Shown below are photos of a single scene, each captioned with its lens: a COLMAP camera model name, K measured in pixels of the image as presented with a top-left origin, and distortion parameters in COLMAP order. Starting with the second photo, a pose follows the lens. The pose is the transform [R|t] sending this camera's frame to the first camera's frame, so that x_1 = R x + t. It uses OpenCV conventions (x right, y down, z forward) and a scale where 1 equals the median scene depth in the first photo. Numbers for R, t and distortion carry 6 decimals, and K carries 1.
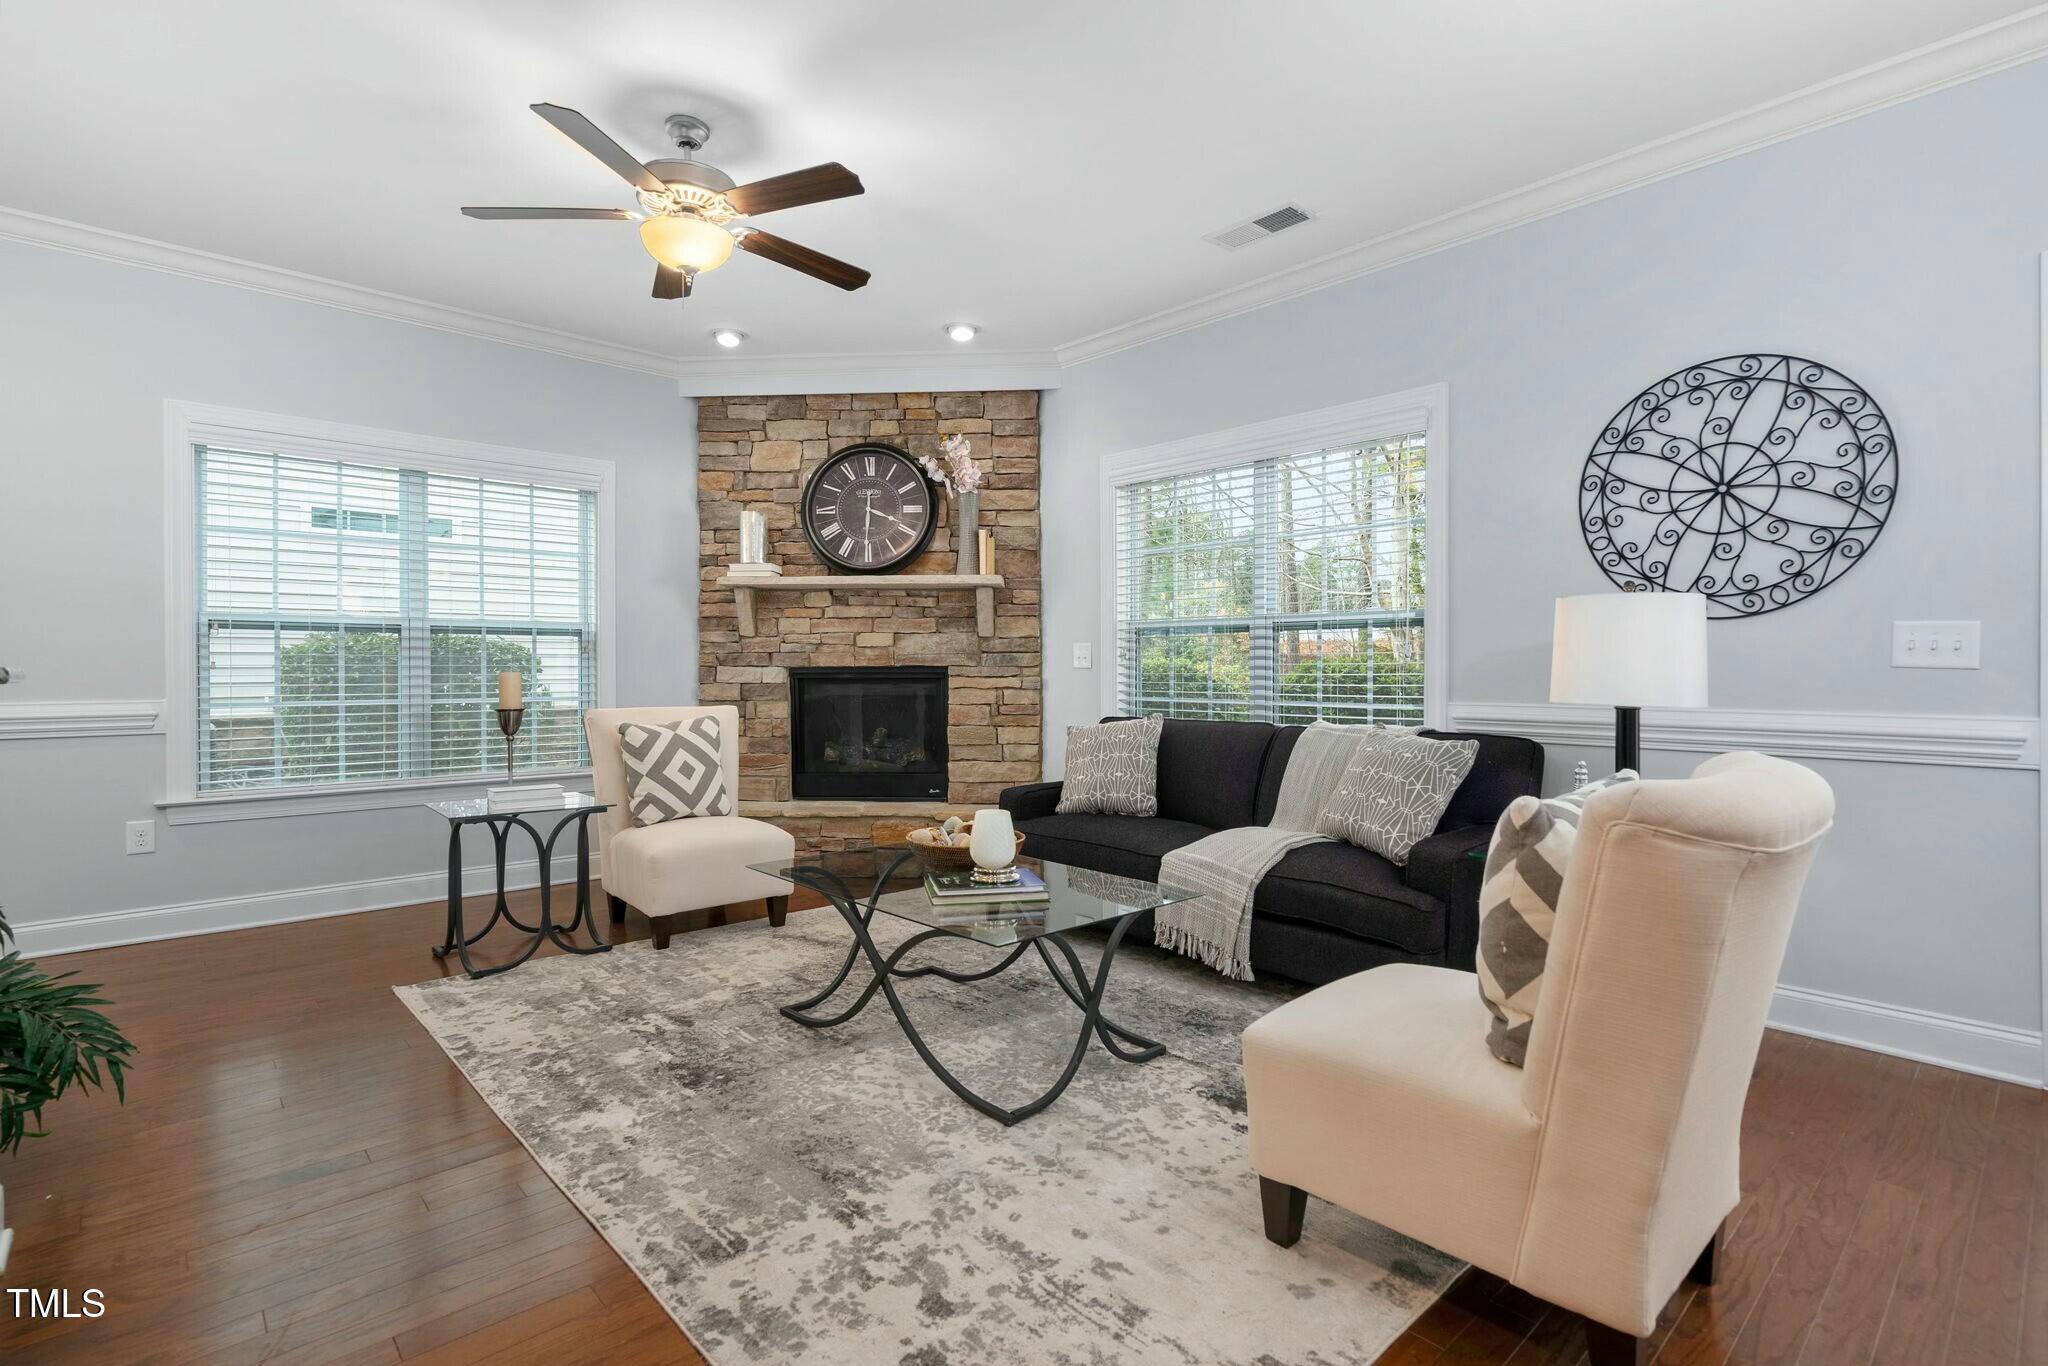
lens RADIAL K [[969.1, 0, 1021.1], [0, 969.1, 669.6], [0, 0, 1]] dist [-0.000593, 0.000757]
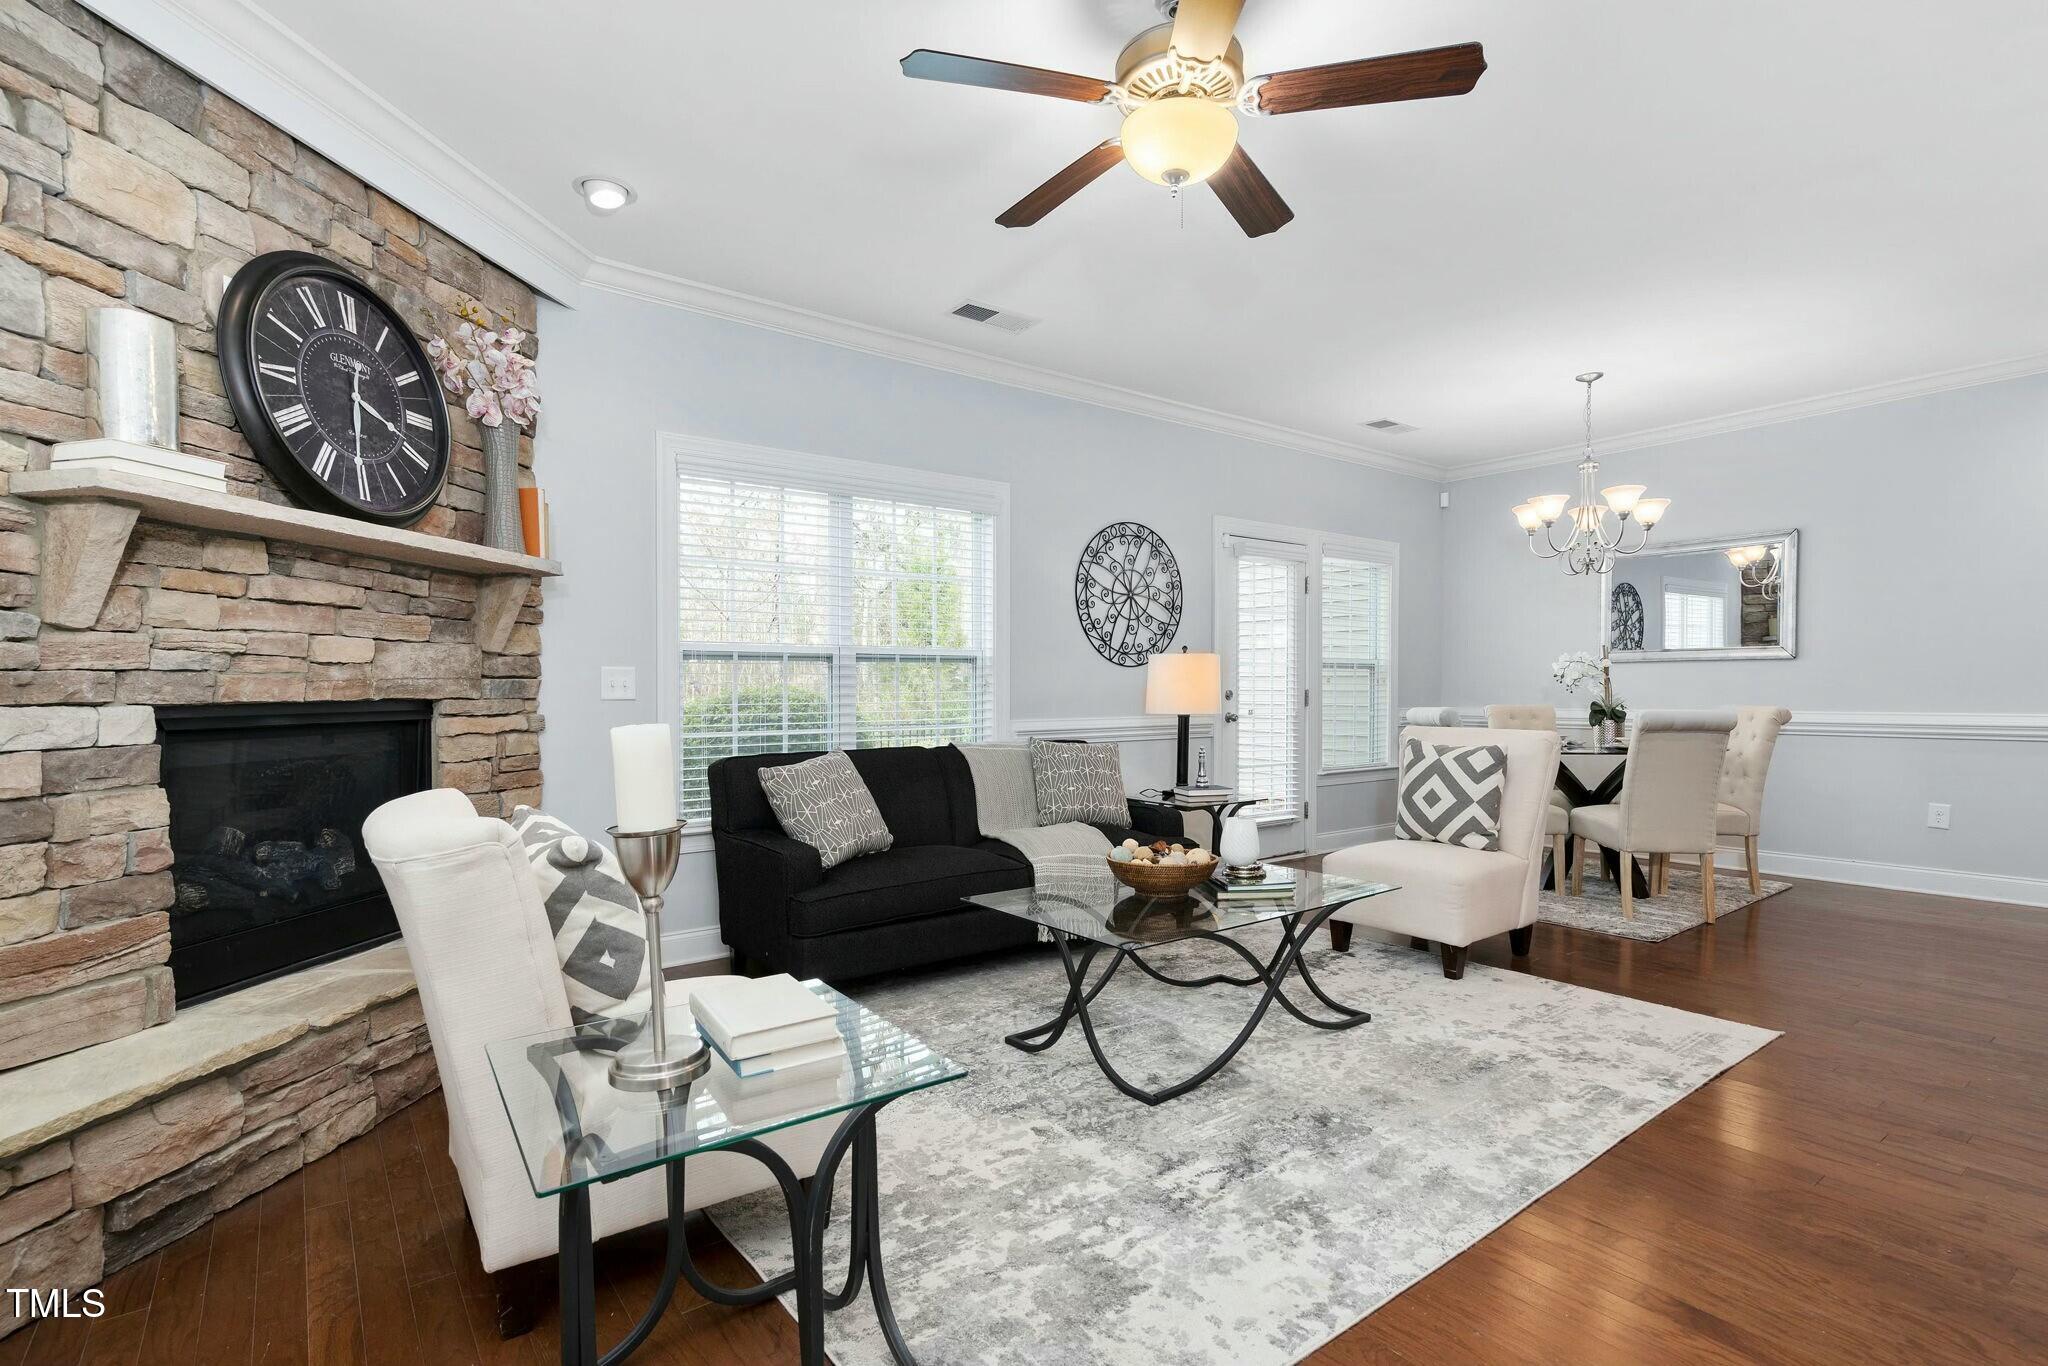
lens RADIAL K [[973.5, 0, 1014.2], [0, 973.5, 702.0], [0, 0, 1]] dist [0.002424, 0.001098]
pose [[0.101804, -0.013005, 0.994719, -0.915712], [0.008503, 0.999889, 0.012202, -0.008743], [-0.994768, 0.007216, 0.101904, 0.854907]]
